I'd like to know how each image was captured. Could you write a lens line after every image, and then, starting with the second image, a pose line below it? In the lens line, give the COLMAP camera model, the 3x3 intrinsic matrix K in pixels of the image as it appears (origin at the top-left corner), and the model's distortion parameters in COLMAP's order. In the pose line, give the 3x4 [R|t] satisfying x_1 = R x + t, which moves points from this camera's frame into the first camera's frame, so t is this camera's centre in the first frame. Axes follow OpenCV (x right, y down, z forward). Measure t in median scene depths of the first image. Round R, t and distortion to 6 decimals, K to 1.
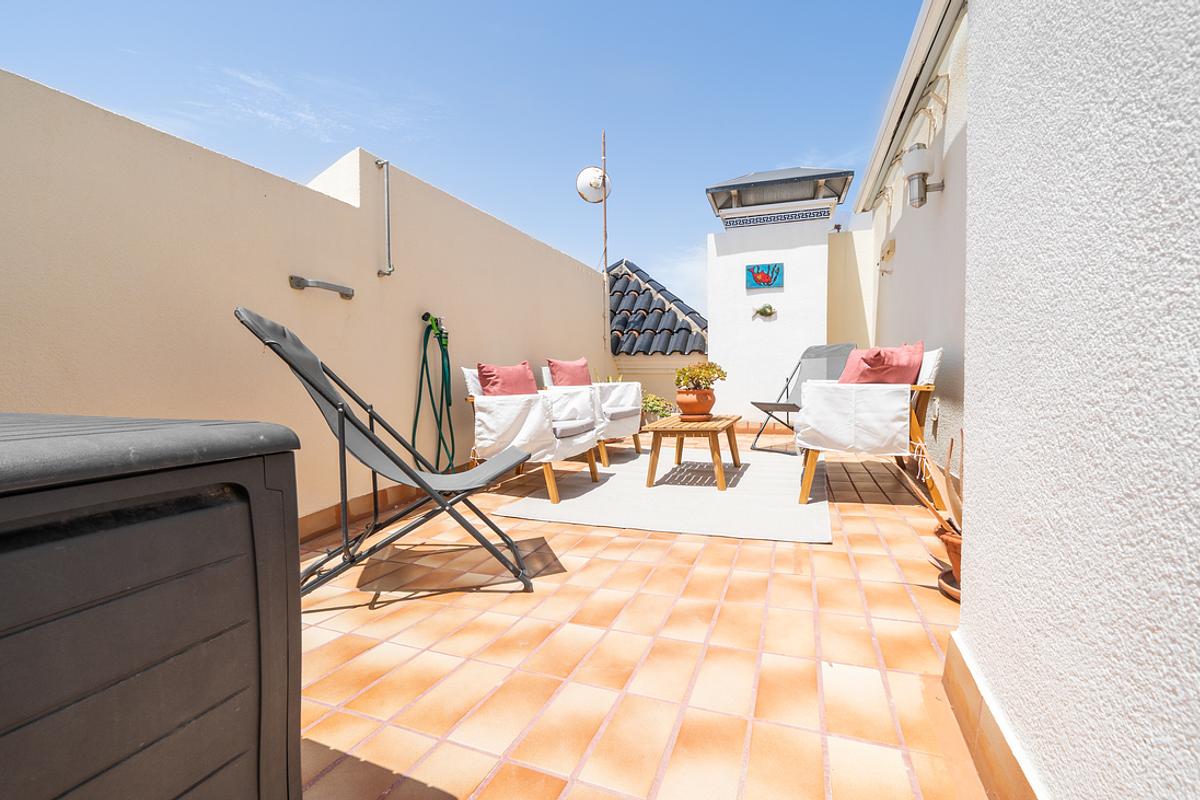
lens RADIAL K [[498.6, 0, 600.0], [0, 498.6, 400.0], [0, 0, 1]] dist [-0.000534, -0.000196]
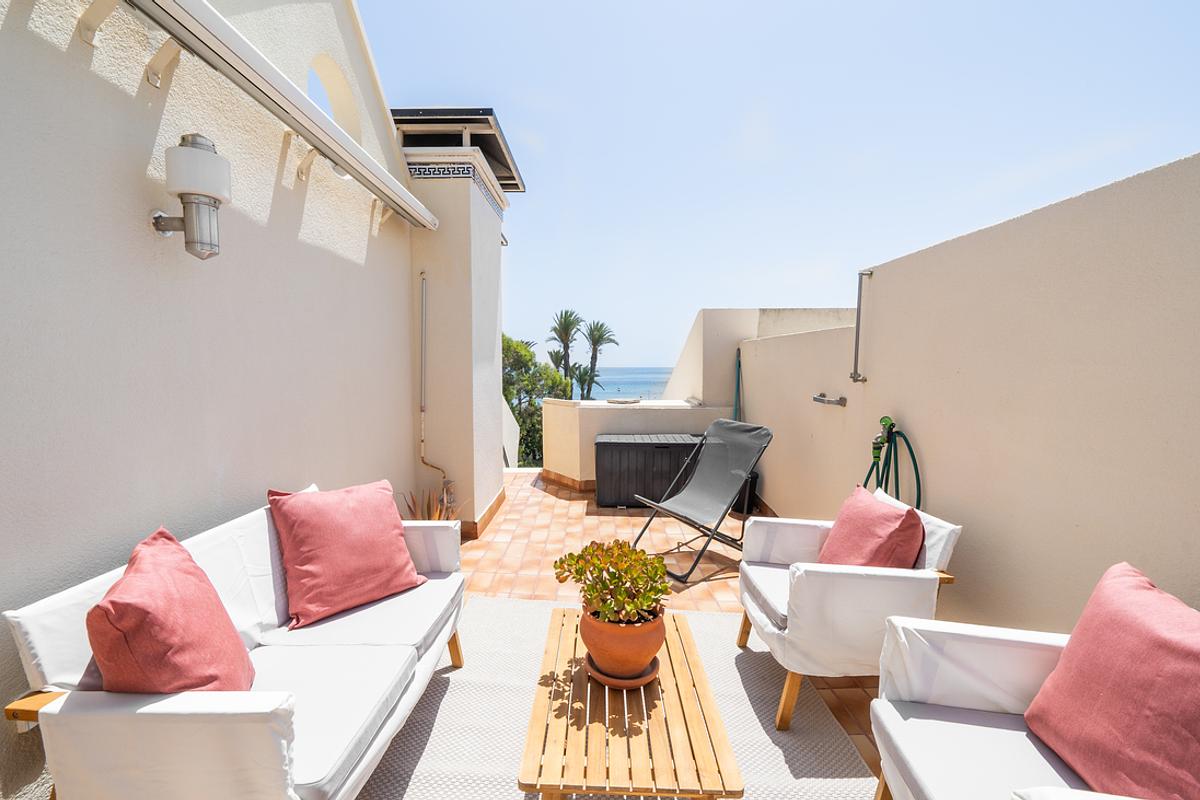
lens RADIAL K [[498.6, 0, 600.0], [0, 498.6, 400.0], [0, 0, 1]] dist [-0.000534, -0.000196]
pose [[-0.925679, 0.030244, -0.377100, 0.772794], [-0.011791, 0.994009, 0.108665, -0.517116], [0.378127, 0.105035, -0.919776, 2.880788]]
